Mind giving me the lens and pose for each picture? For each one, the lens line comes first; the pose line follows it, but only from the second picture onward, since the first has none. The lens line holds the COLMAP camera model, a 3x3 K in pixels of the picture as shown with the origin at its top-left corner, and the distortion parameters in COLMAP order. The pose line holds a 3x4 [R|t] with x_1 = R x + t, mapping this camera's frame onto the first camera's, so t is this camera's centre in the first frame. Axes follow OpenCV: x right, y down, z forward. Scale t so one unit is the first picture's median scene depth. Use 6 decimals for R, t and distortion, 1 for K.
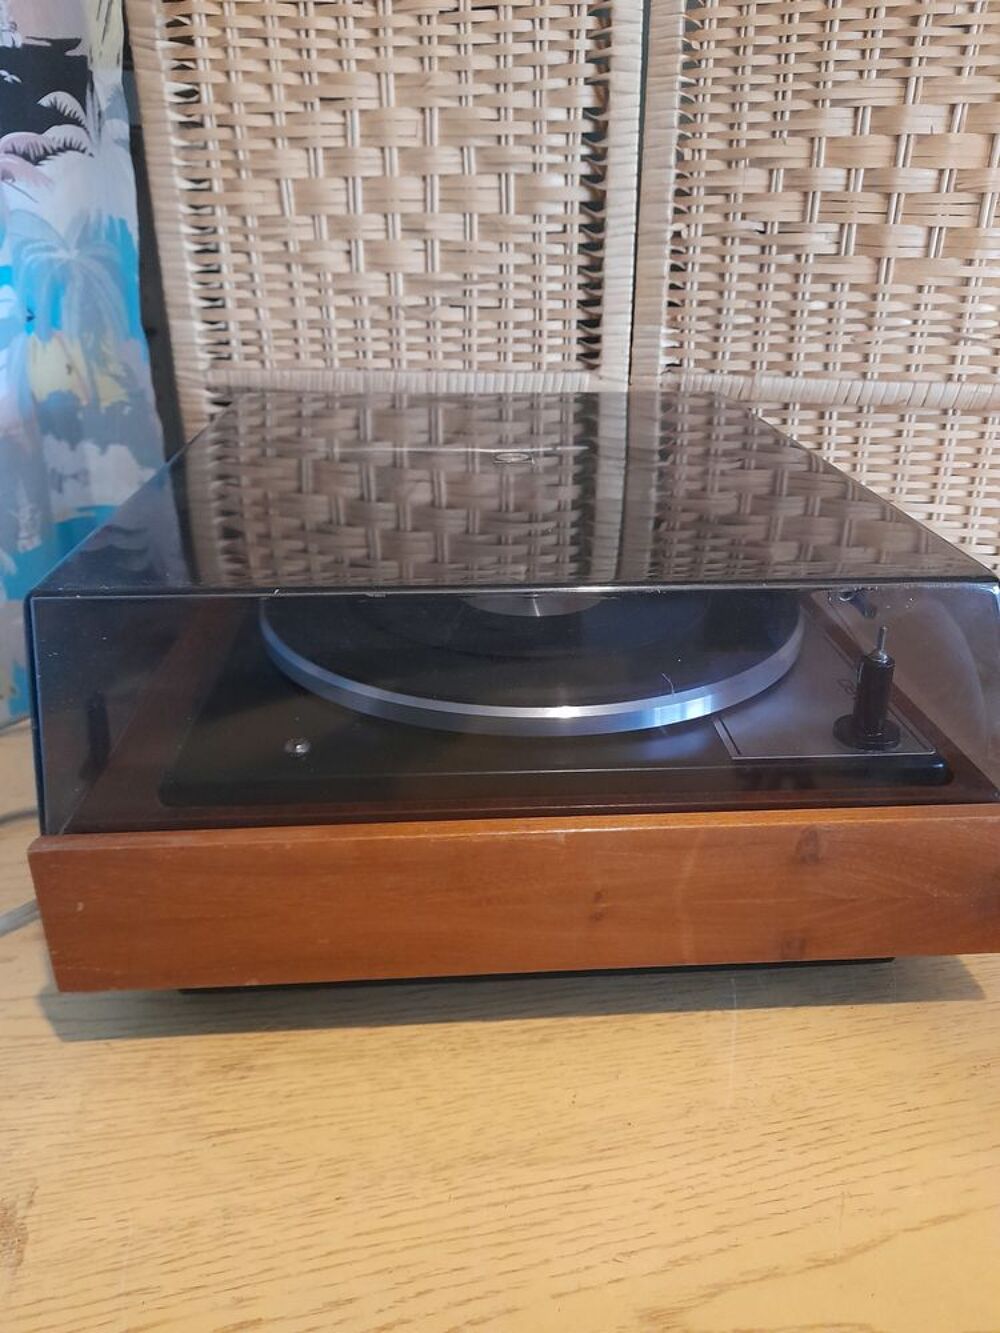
lens RADIAL K [[999.3, 0, 520.8], [0, 999.3, 663.4], [0, 0, 1]] dist [0.030593, -0.042577]
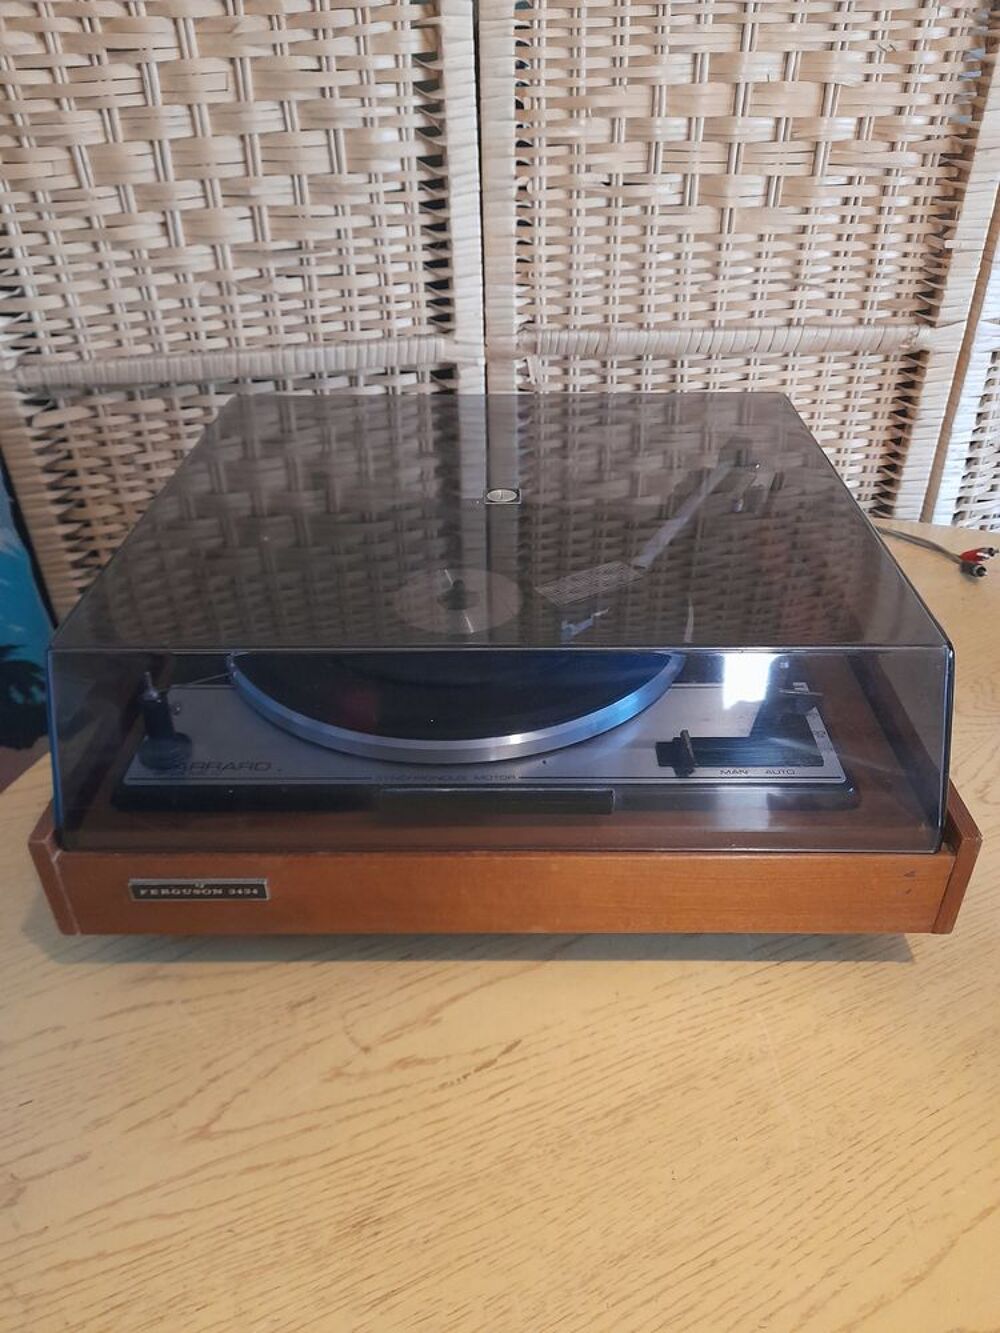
lens RADIAL K [[992.5, 0, 523.2], [0, 992.5, 663.9], [0, 0, 1]] dist [0.034055, -0.045207]
pose [[0.965438, -0.154202, 0.210121, -0.110707], [0.116126, 0.976252, 0.182882, -0.154746], [-0.233332, -0.152161, 0.960418, 0.014199]]
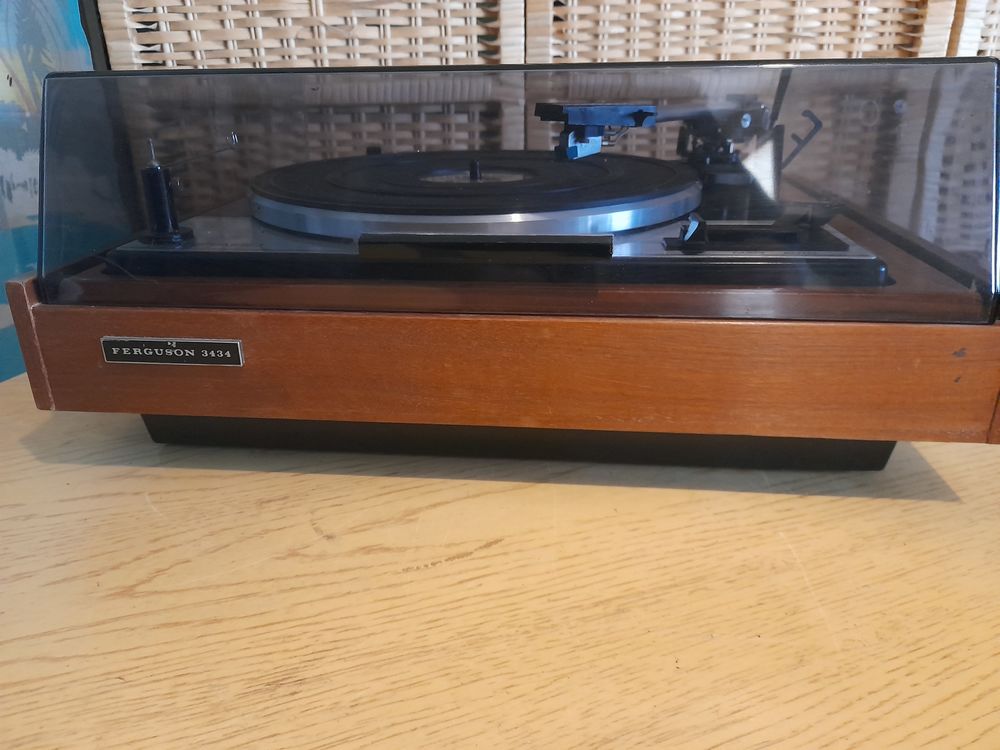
lens RADIAL K [[749.7, 0, 500.0], [0, 749.7, 375.0], [0, 0, 1]] dist [0.030593, -0.042577]
pose [[0.986671, -0.080775, 0.141268, -0.075138], [0.084868, 0.996123, -0.023179, 0.075499], [-0.138848, 0.034860, 0.989700, 0.146469]]
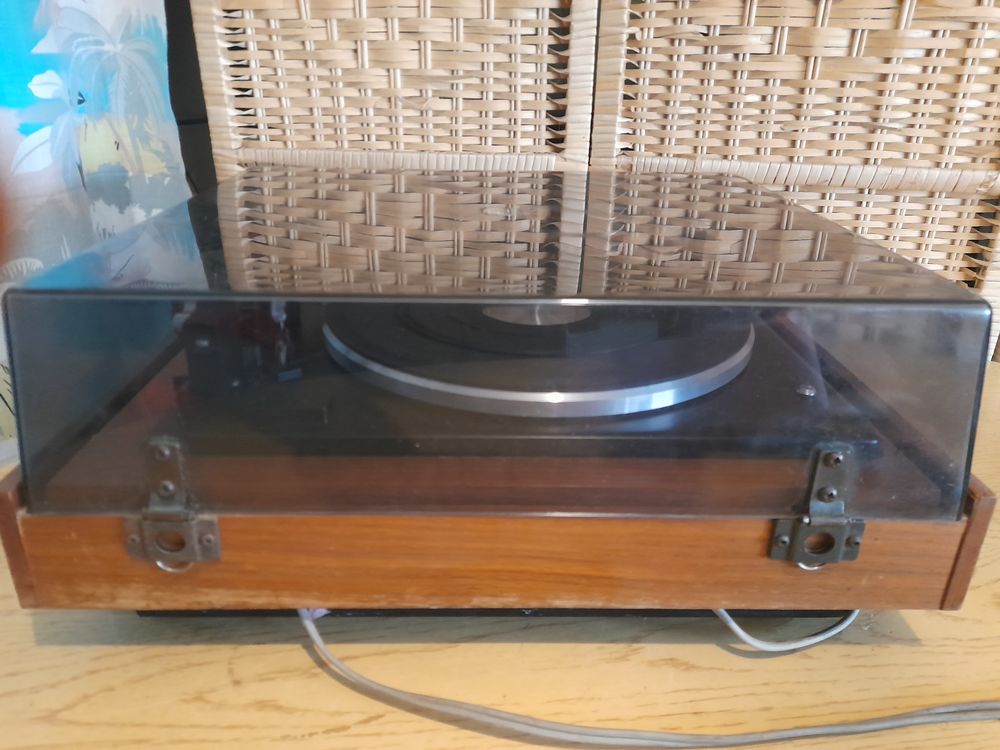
lens RADIAL K [[729.7, 0, 498.5], [0, 729.7, 374.0], [0, 0, 1]] dist [0.061289, -0.063067]
pose [[0.999087, 0.022410, -0.036359, 0.039080], [-0.022385, 0.999749, 0.001112, -0.030506], [0.036375, -0.000297, 0.999338, 0.130835]]
